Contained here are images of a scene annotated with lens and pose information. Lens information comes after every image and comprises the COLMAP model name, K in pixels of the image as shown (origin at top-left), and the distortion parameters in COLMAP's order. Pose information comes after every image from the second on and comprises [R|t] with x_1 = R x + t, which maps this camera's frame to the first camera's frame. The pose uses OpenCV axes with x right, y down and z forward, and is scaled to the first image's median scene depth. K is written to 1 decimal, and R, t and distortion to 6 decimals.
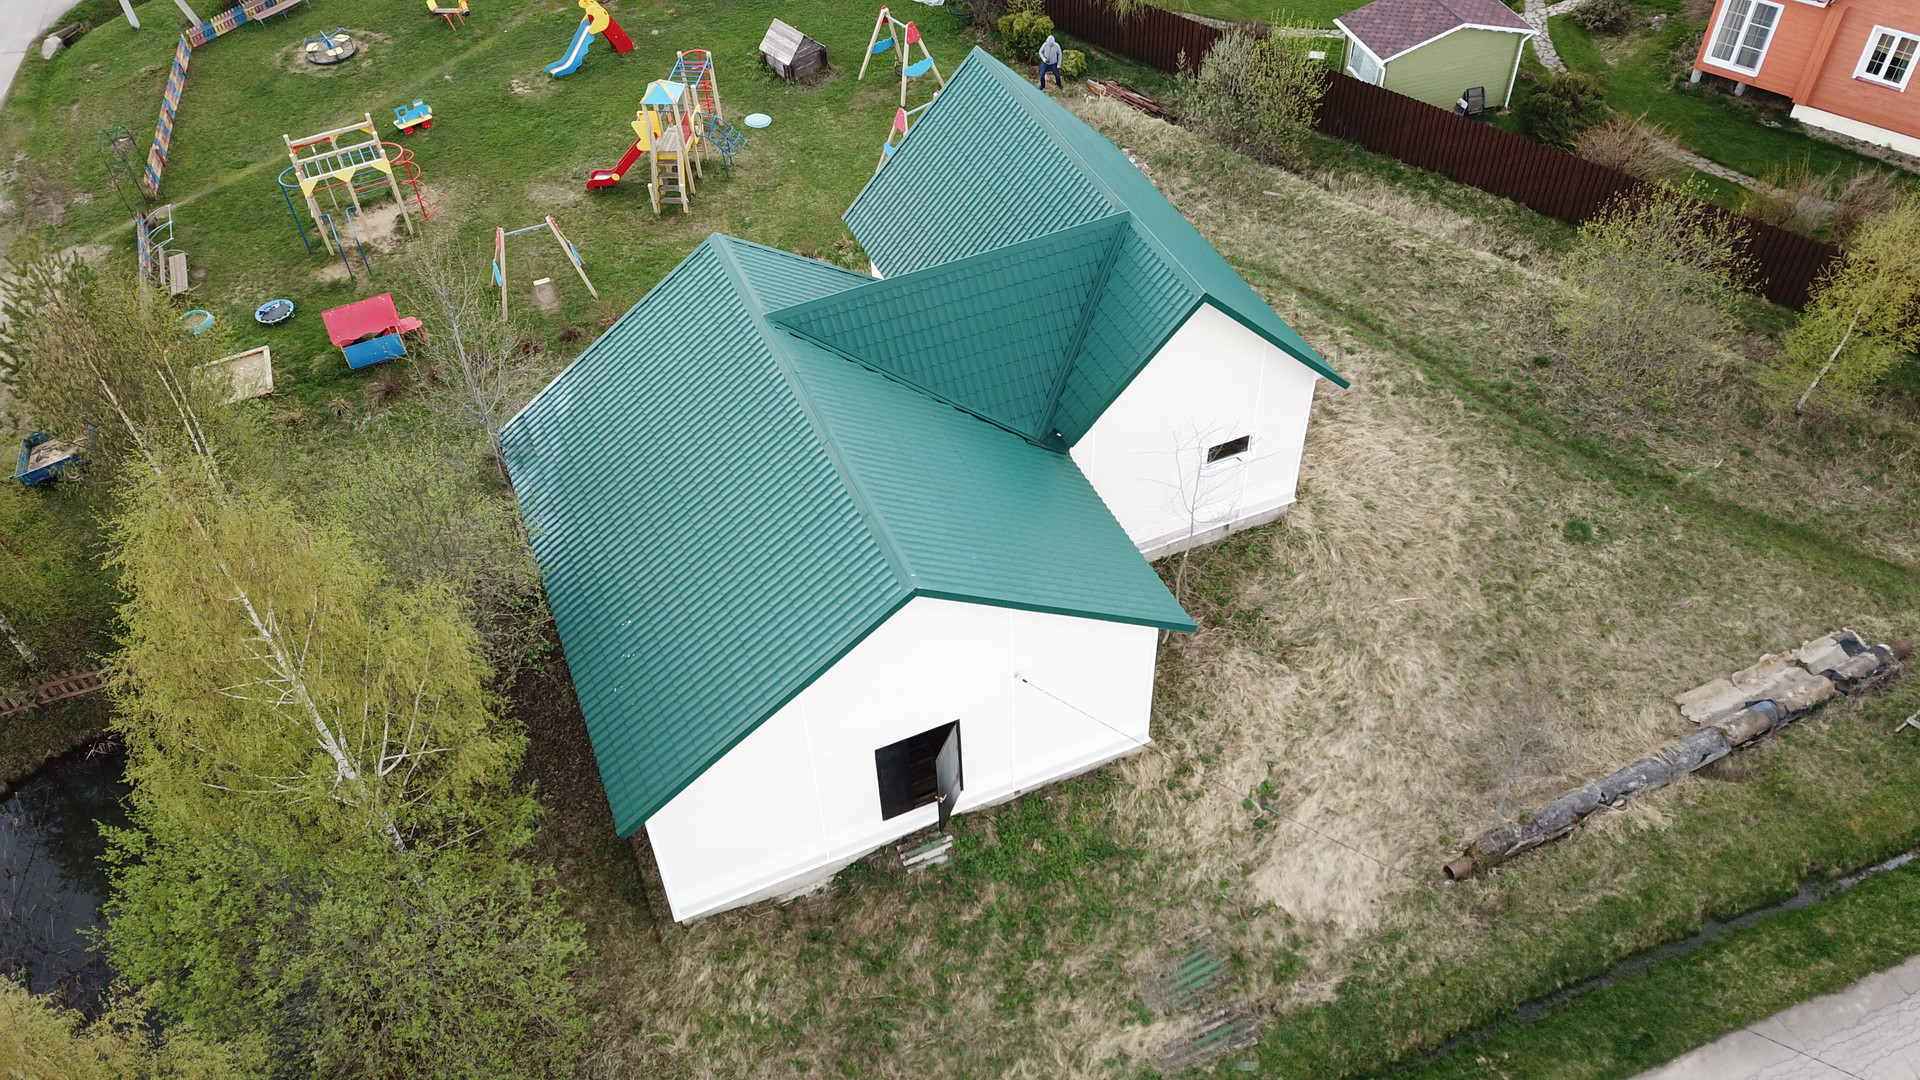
lens RADIAL K [[1455.1, 0, 942.2], [0, 1455.1, 536.1], [0, 0, 1]] dist [0.009133, -0.003395]
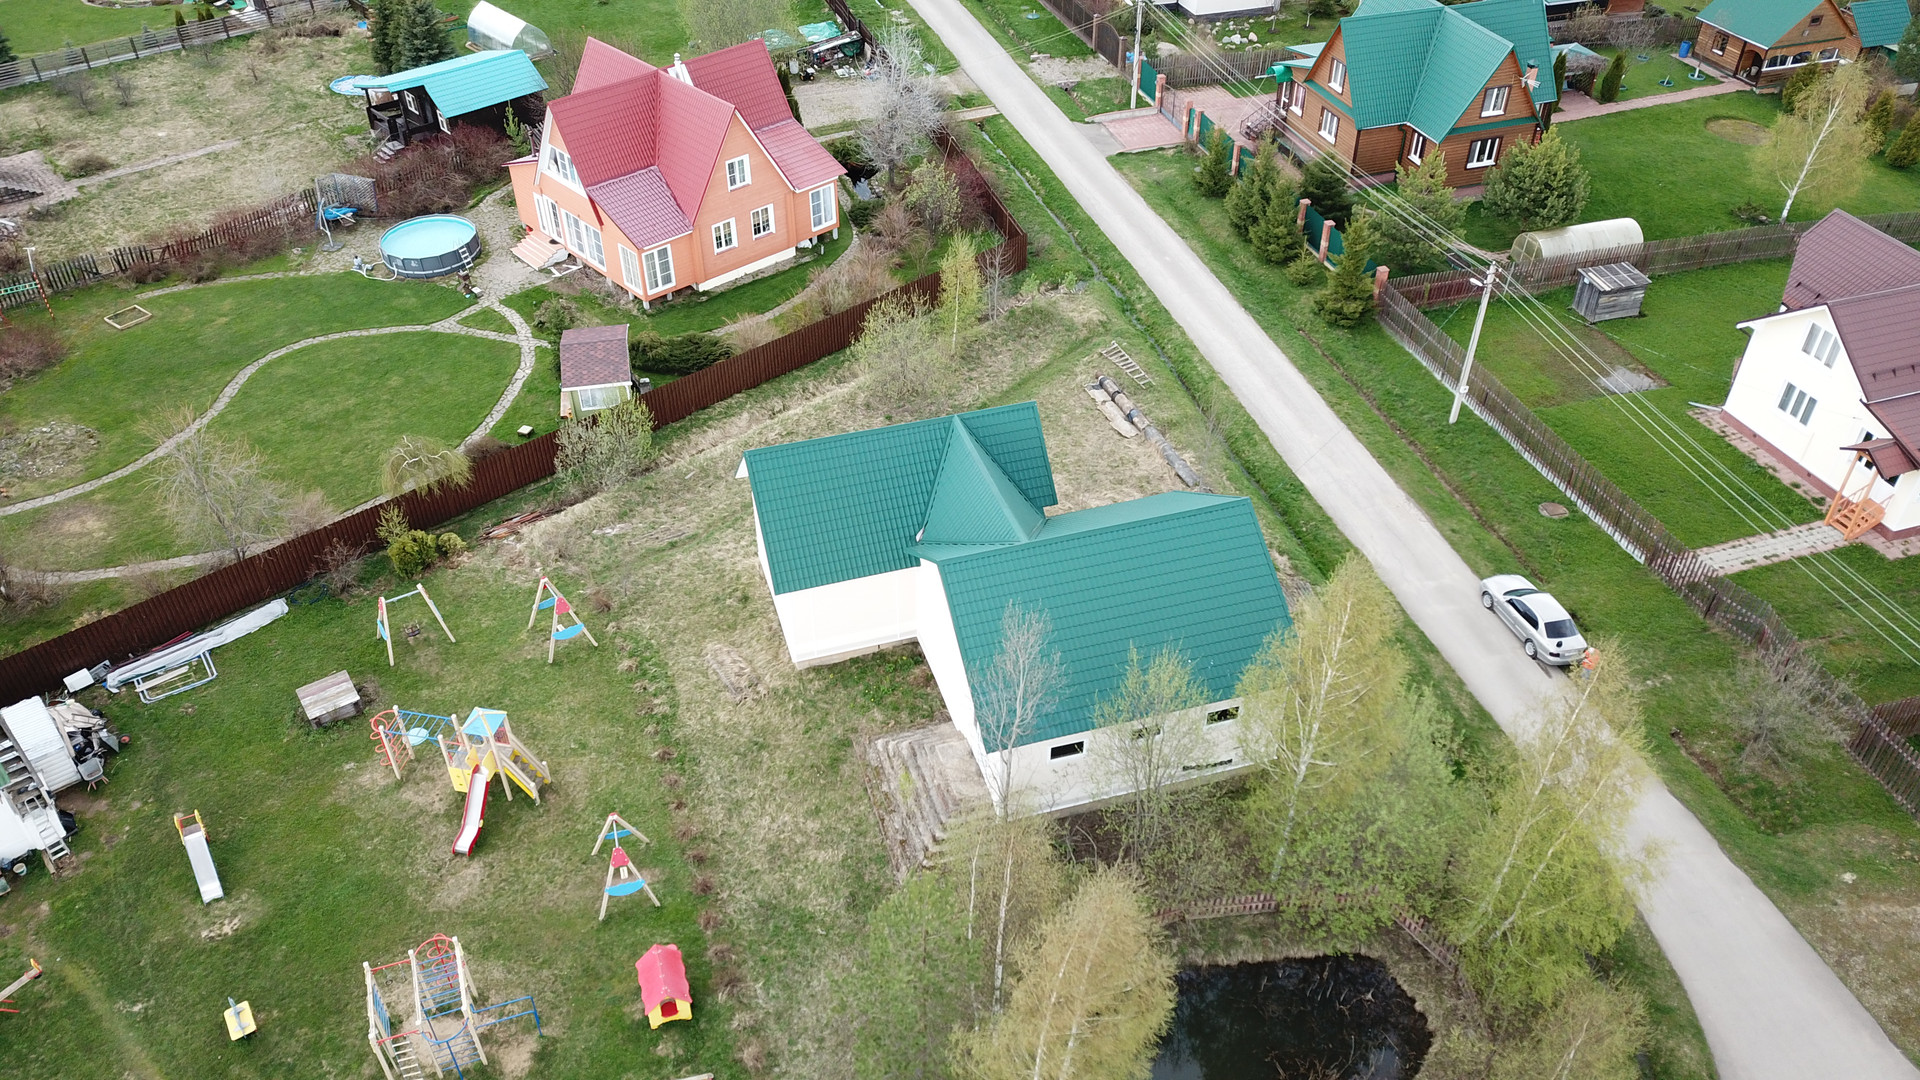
lens RADIAL K [[1455.1, 0, 936.8], [0, 1455.1, 511.1], [0, 0, 1]] dist [0.009133, -0.003395]
pose [[0.110262, -0.568207, 0.815465, -1.312313], [0.717815, 0.613014, 0.330083, -0.709352], [-0.687447, 0.548957, 0.475460, 0.216310]]
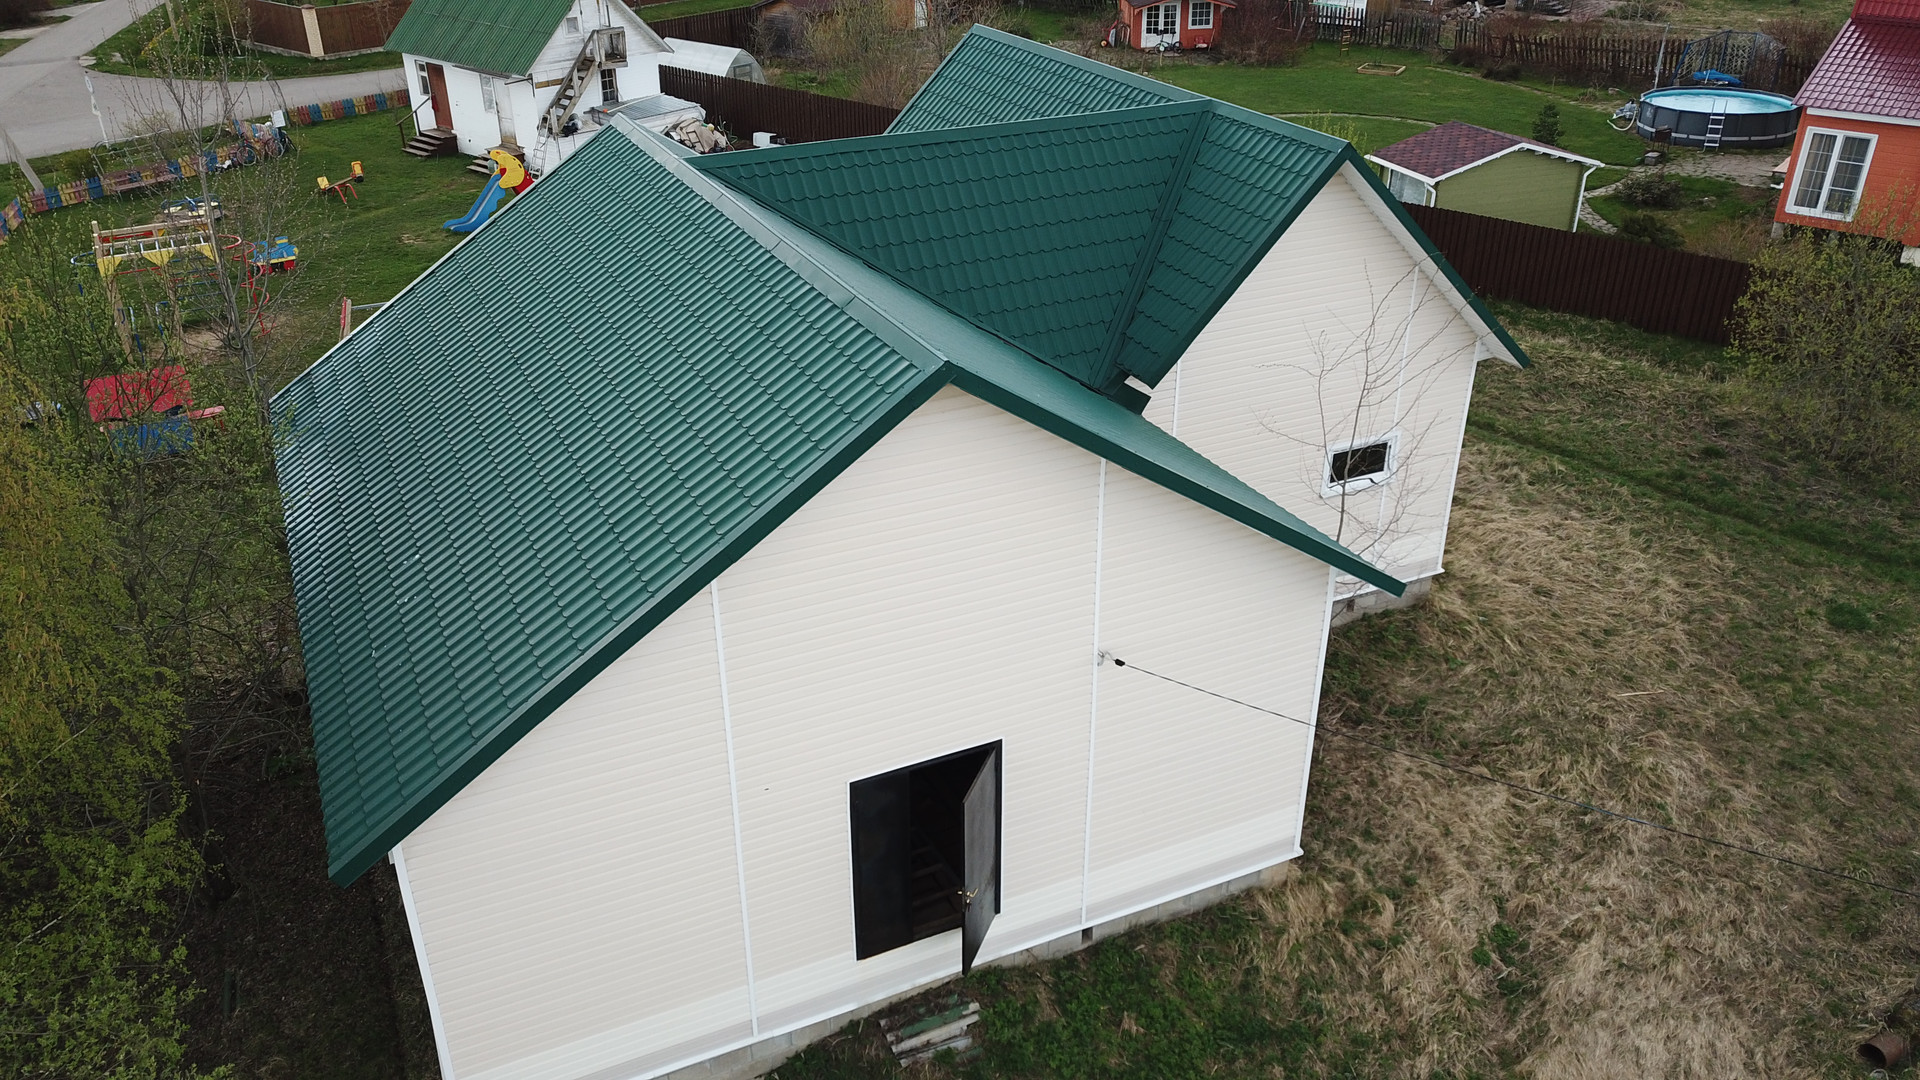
lens RADIAL K [[1455.1, 0, 941.5], [0, 1455.1, 541.9], [0, 0, 1]] dist [0.009133, -0.003395]
pose [[0.998828, 0.011004, 0.047124, -0.031703], [0.003792, 0.953008, -0.302921, 0.185093], [-0.048243, 0.302745, 0.951850, 0.372598]]
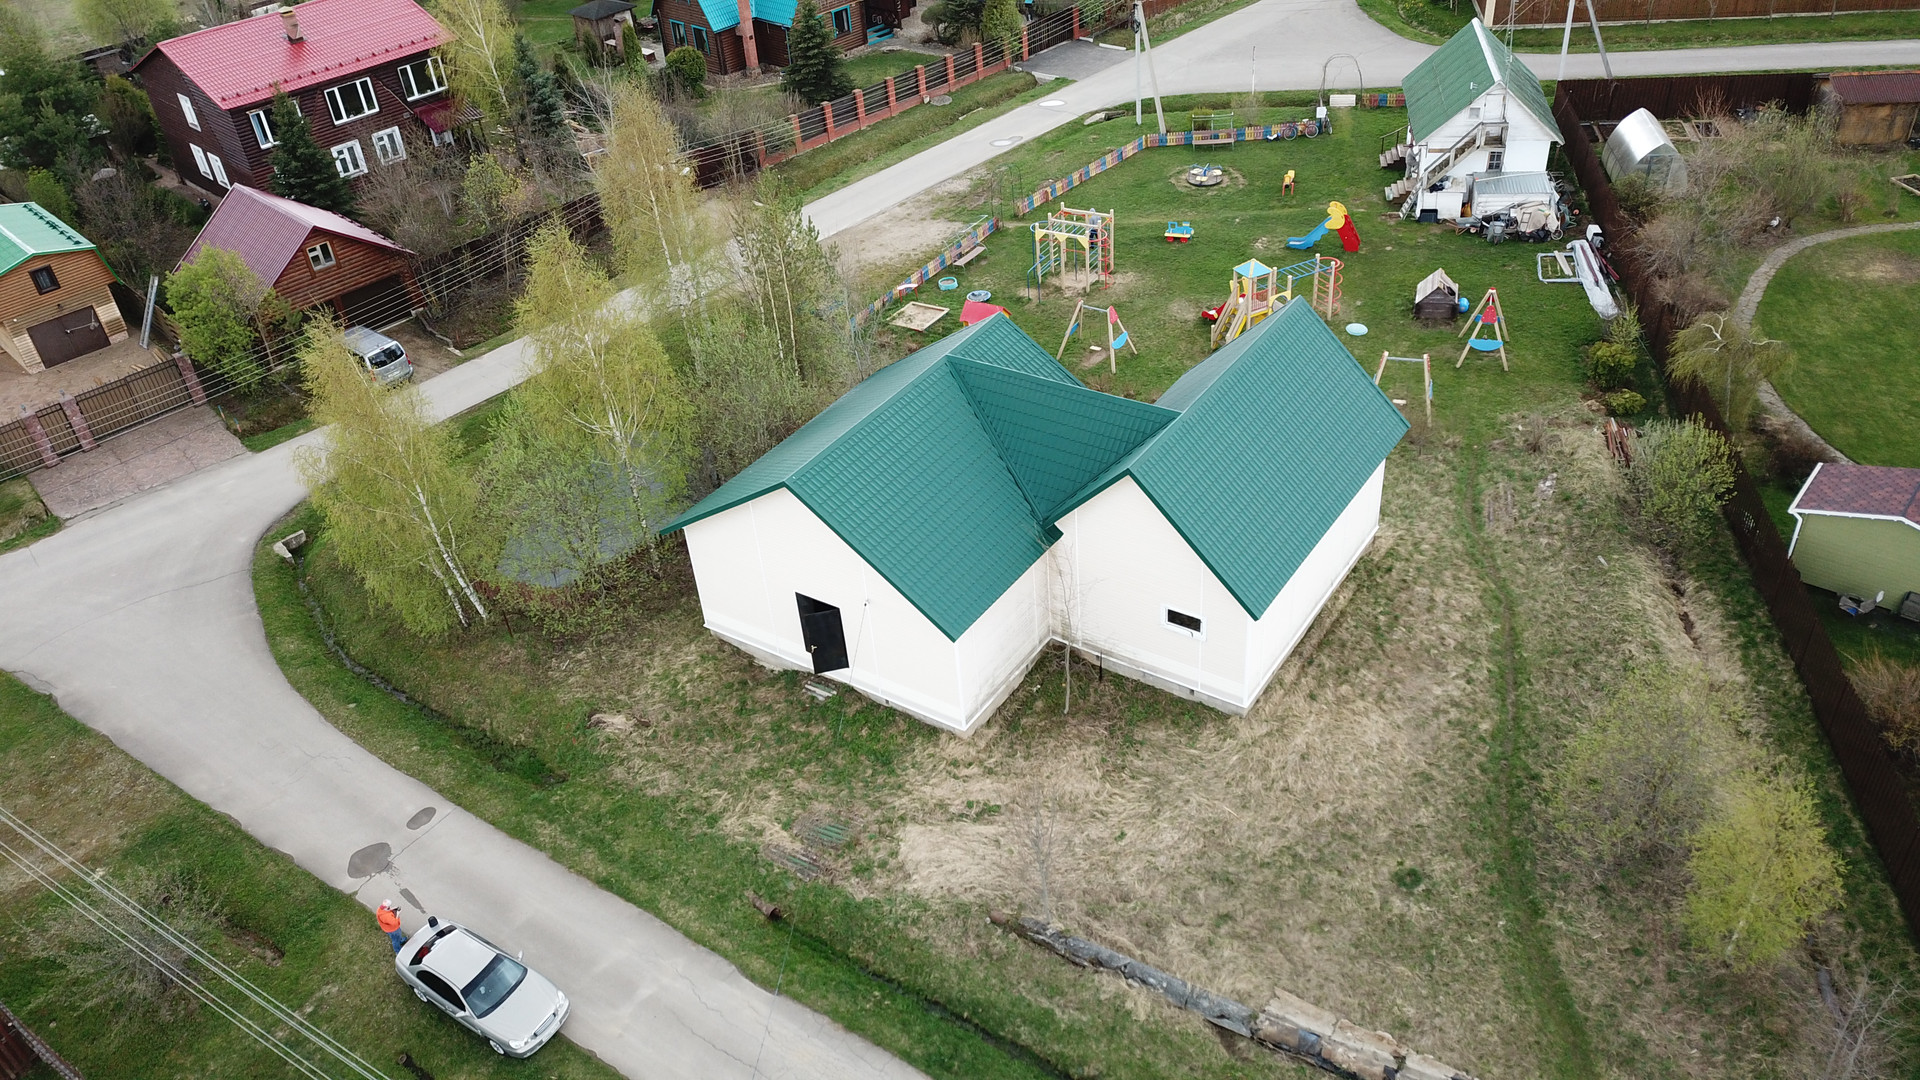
lens RADIAL K [[1455.1, 0, 959.9], [0, 1455.1, 552.3], [0, 0, 1]] dist [0.009133, -0.003395]
pose [[0.554880, 0.490719, -0.671791, 0.923324], [-0.556037, 0.819405, 0.139275, -0.178297], [0.618814, 0.296260, 0.727530, -0.064715]]
